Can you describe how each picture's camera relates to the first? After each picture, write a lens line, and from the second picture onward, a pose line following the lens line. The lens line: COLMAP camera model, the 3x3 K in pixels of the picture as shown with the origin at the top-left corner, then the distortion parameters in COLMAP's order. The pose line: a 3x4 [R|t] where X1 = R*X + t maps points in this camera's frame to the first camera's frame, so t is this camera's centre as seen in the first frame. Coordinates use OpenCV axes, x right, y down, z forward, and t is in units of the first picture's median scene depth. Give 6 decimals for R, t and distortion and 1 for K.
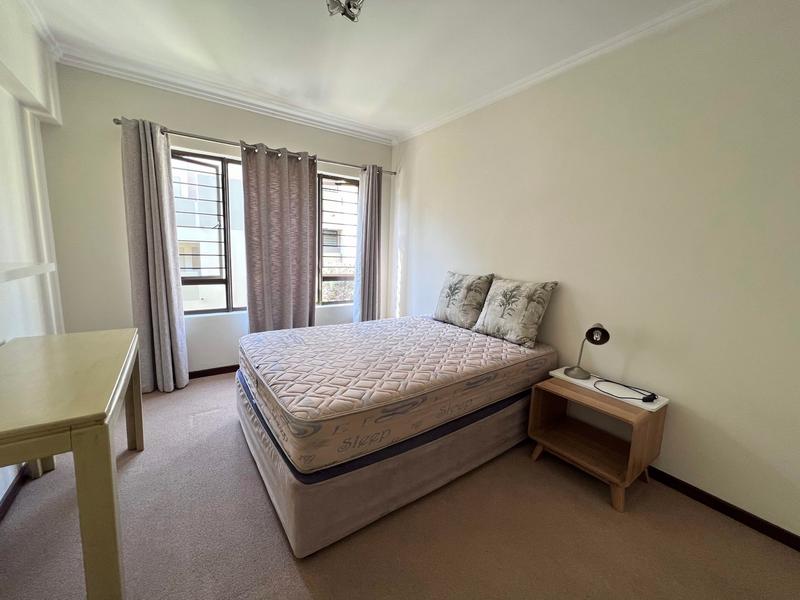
lens RADIAL K [[322.6, 0, 397.4], [0, 322.6, 296.1], [0, 0, 1]] dist [0.001160, 0.000340]
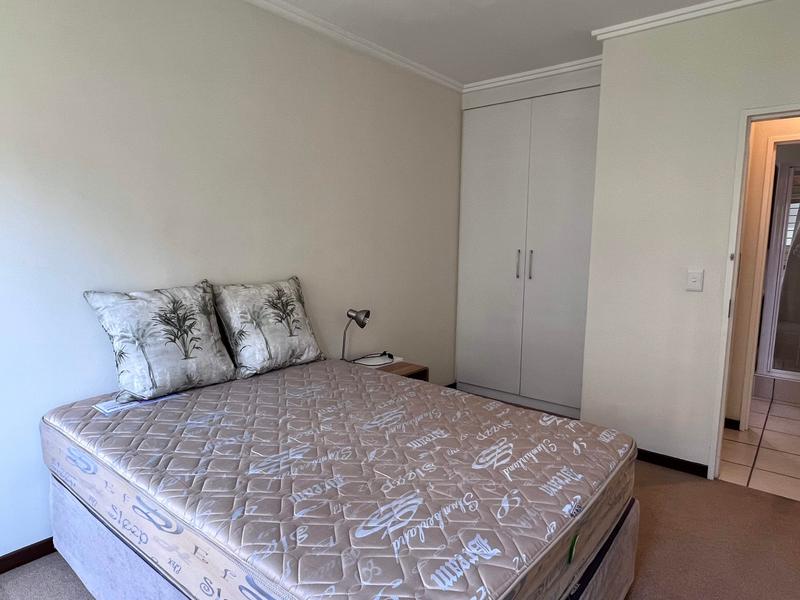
lens RADIAL K [[501.8, 0, 398.9], [0, 501.8, 303.3], [0, 0, 1]] dist [0.003612, -0.000418]
pose [[-0.252938, -0.162377, 0.953759, -0.652738], [0.120200, 0.972903, 0.197514, -0.162200], [-0.959987, 0.164600, -0.226566, 0.864323]]
